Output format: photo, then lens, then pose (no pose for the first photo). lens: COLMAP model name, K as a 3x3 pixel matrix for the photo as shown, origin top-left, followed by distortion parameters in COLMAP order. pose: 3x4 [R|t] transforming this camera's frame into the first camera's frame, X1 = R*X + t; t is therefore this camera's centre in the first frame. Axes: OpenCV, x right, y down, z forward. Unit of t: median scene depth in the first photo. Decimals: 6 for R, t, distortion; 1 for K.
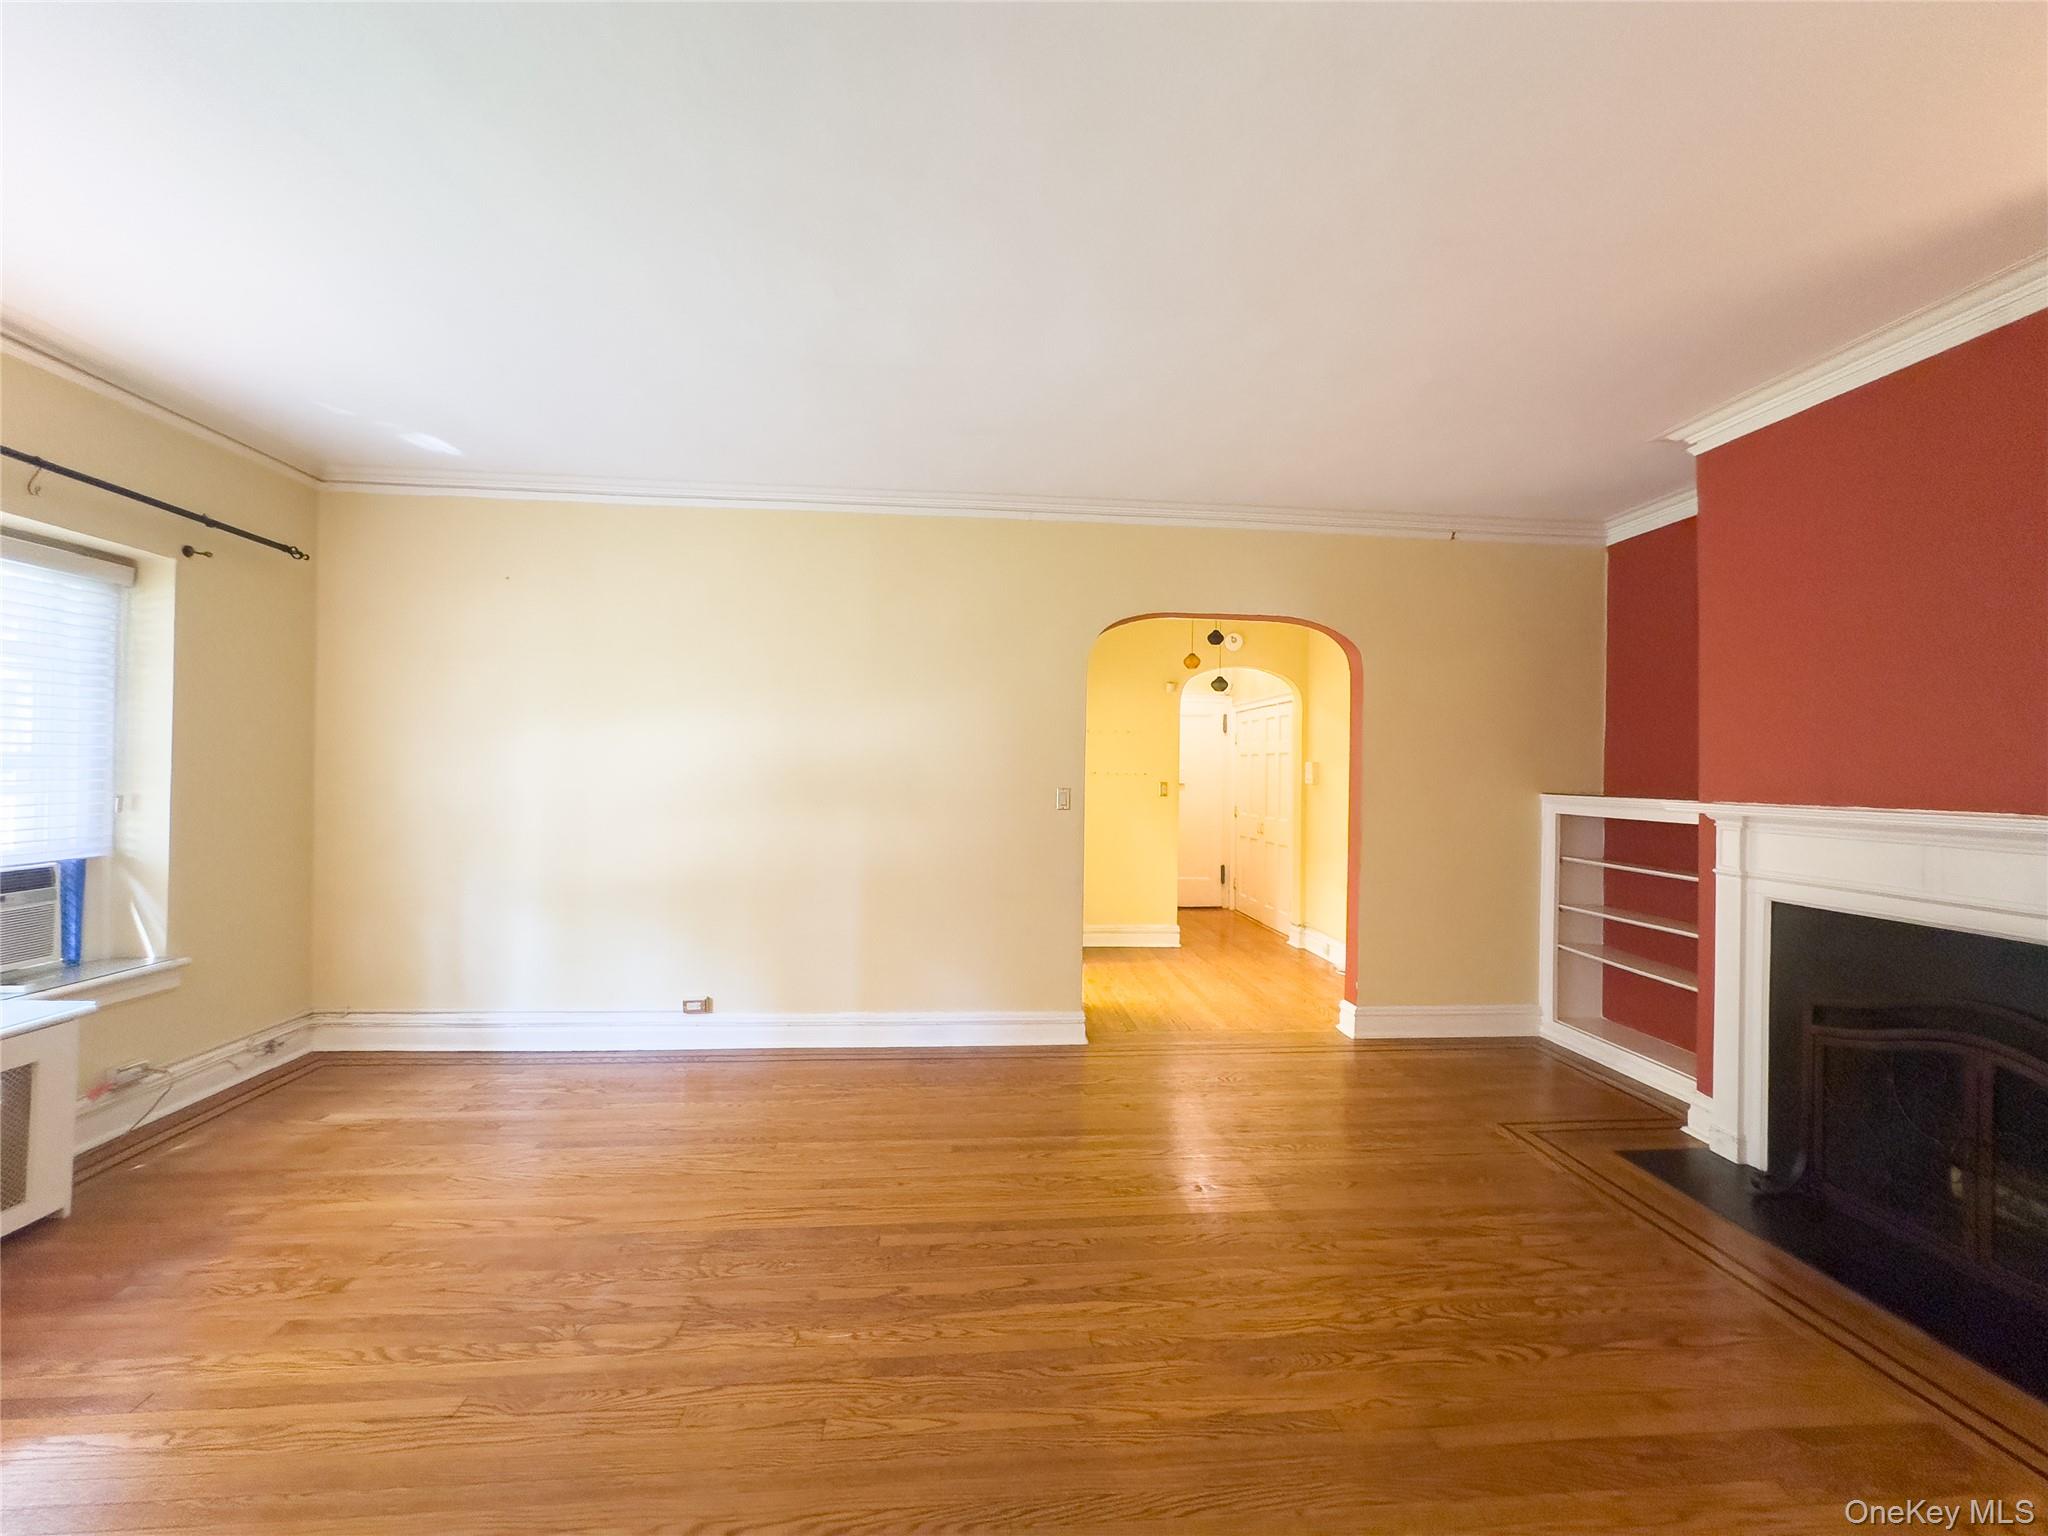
lens RADIAL K [[819.0, 0, 1024.0], [0, 819.0, 768.0], [0, 0, 1]] dist [-0.000288, -0.000064]
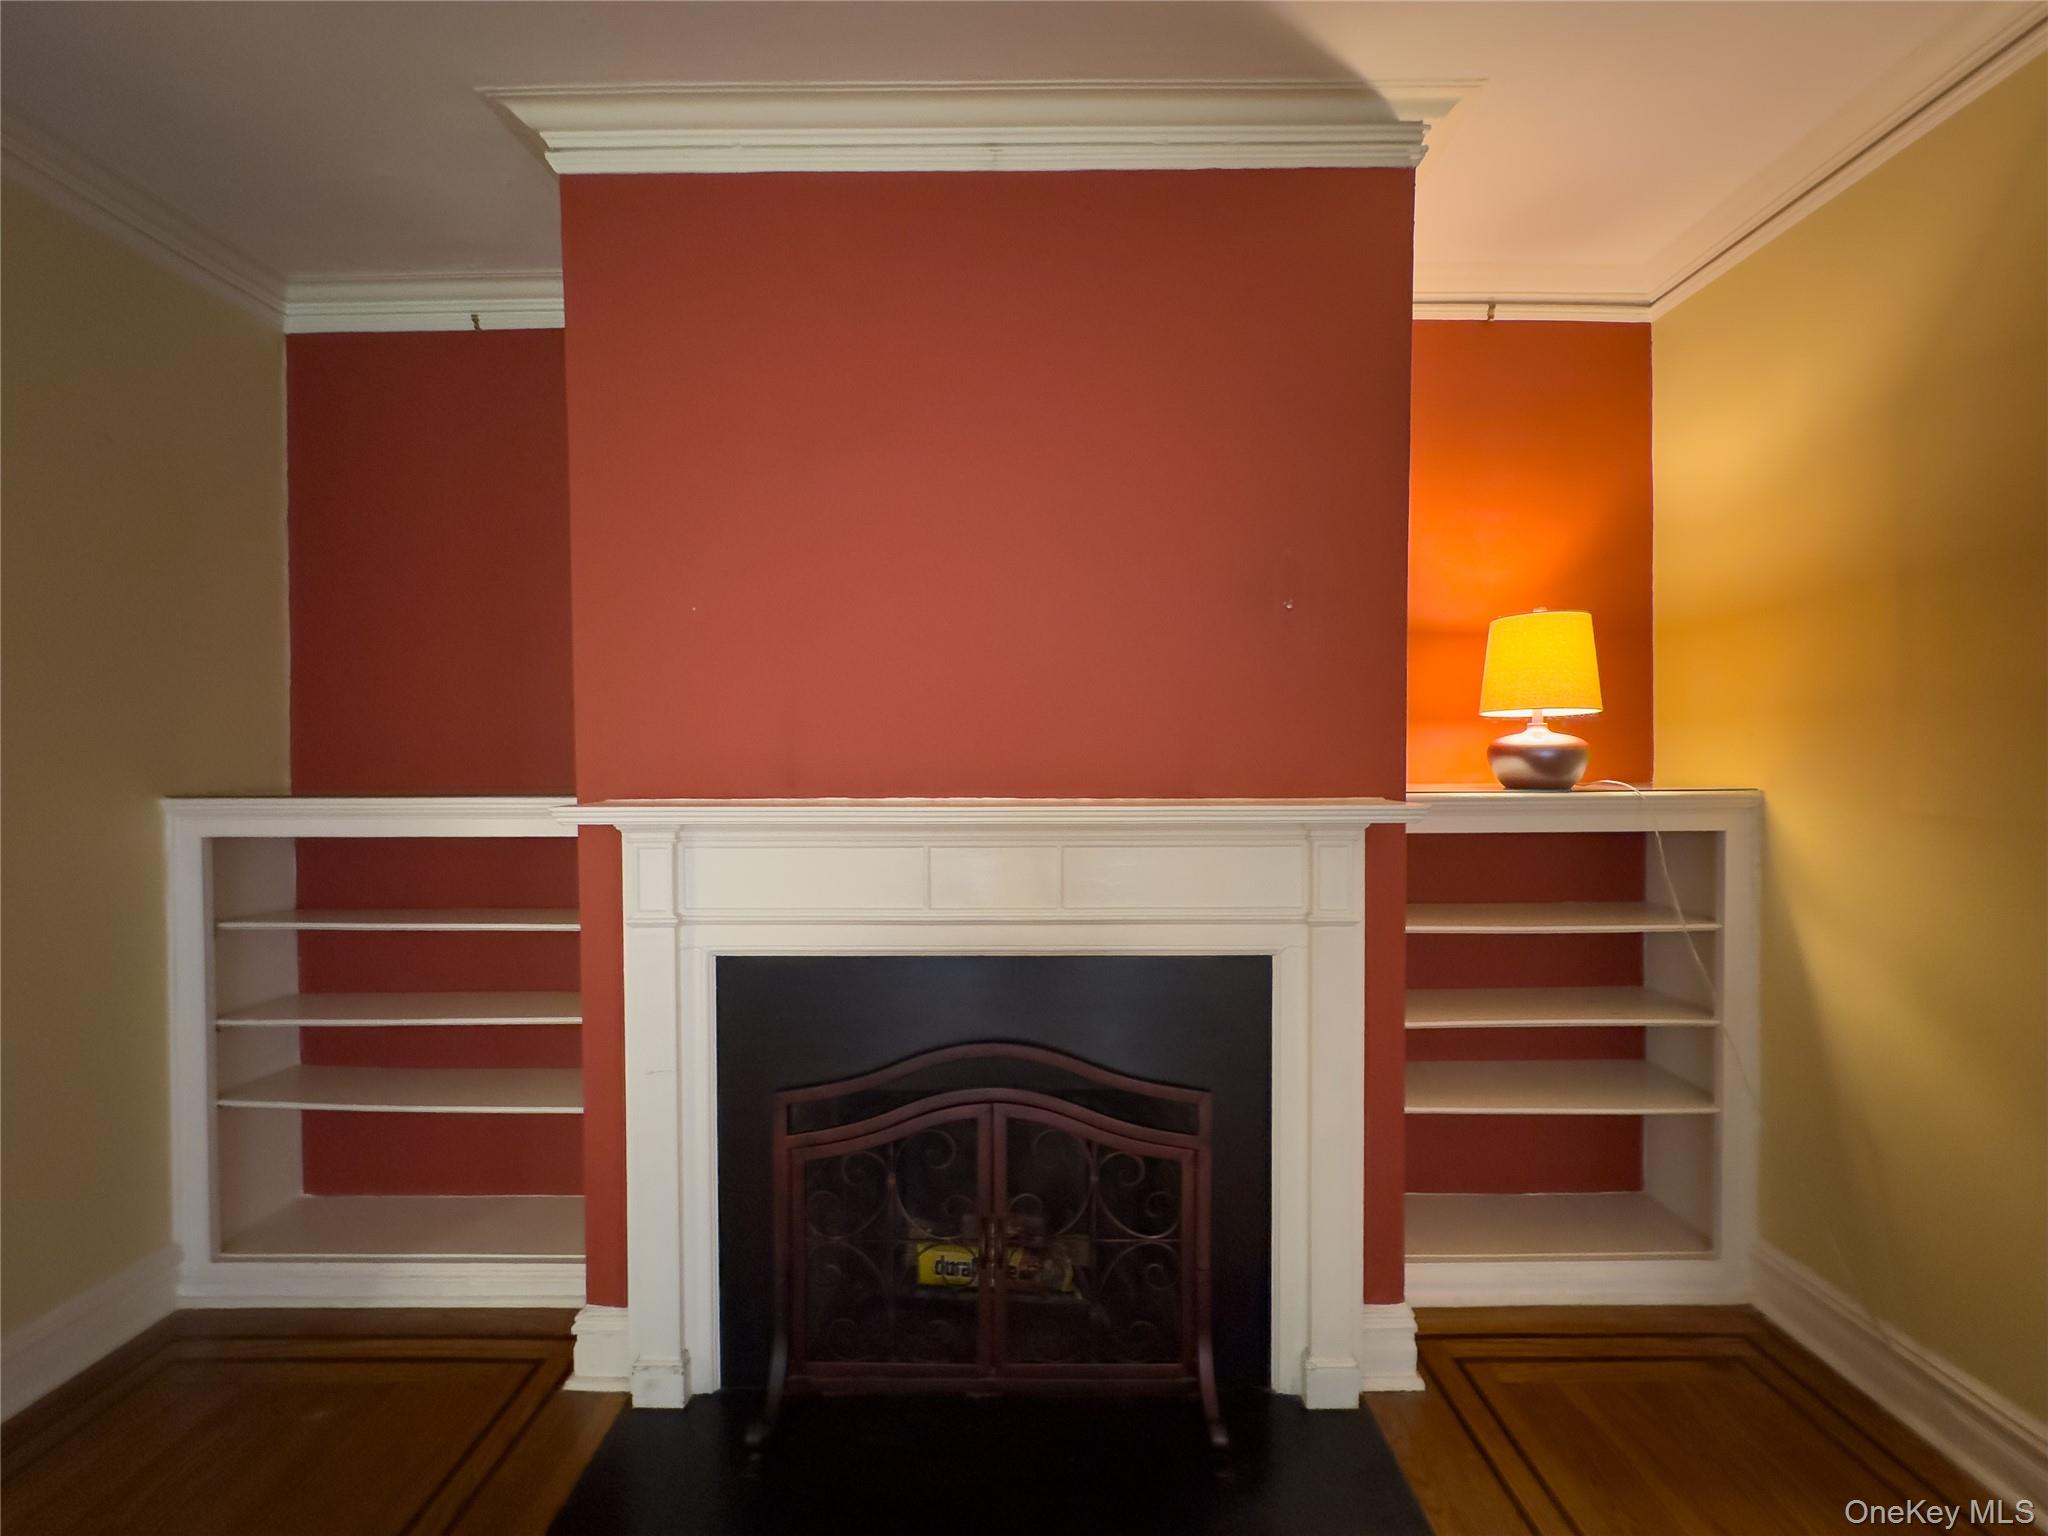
lens RADIAL K [[839.1, 0, 1022.6], [0, 839.1, 788.8], [0, 0, 1]] dist [-0.003096, -0.000435]
pose [[0.095849, -0.033171, 0.994843, 0.206240], [0.000918, 0.999447, 0.033236, 0.010443], [-0.995395, -0.002272, 0.095826, 0.471828]]
